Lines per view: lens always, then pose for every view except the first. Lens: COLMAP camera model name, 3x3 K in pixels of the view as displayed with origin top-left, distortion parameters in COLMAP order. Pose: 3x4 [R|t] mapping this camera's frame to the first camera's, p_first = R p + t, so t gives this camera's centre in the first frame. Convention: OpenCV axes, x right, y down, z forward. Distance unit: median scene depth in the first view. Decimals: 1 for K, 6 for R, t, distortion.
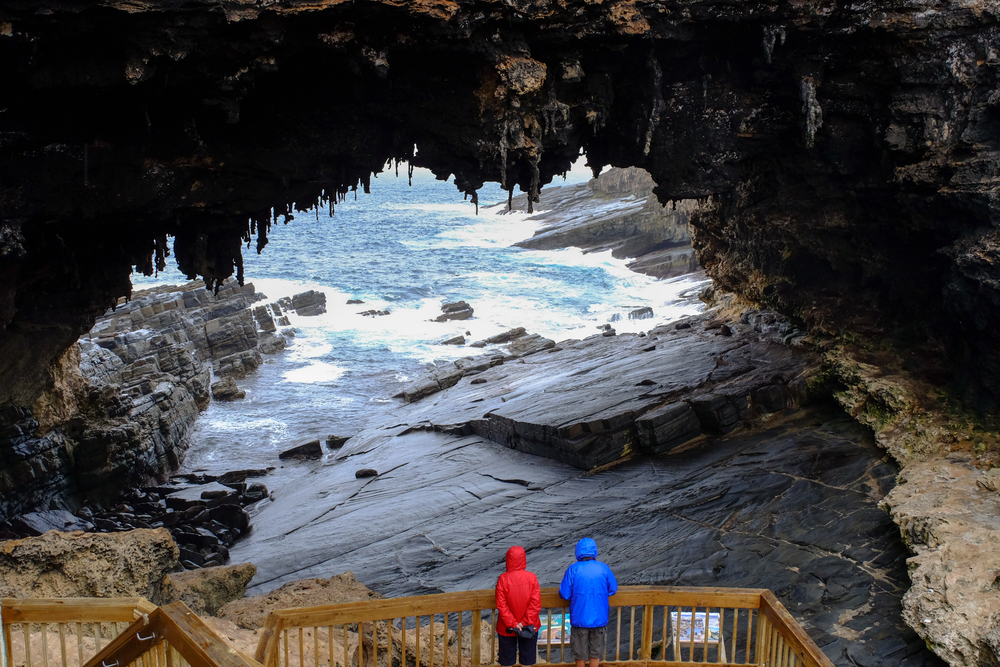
lens RADIAL K [[930.7, 0, 500.4], [0, 930.7, 327.5], [0, 0, 1]] dist [0.016877, 0.000000]
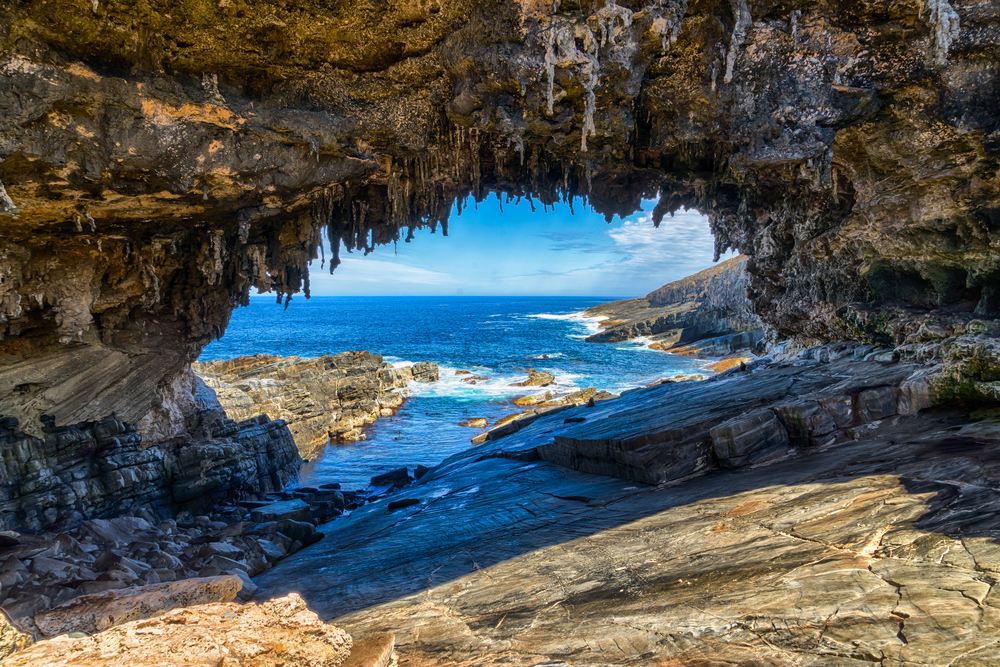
lens RADIAL K [[673.6, 0, 501.9], [0, 673.6, 341.0], [0, 0, 1]] dist [0.021055, -0.006673]
pose [[0.993082, 0.001135, -0.117417, 0.019613], [-0.012921, 0.994937, -0.099662, 0.066549], [0.116709, 0.100490, 0.988069, 0.270851]]
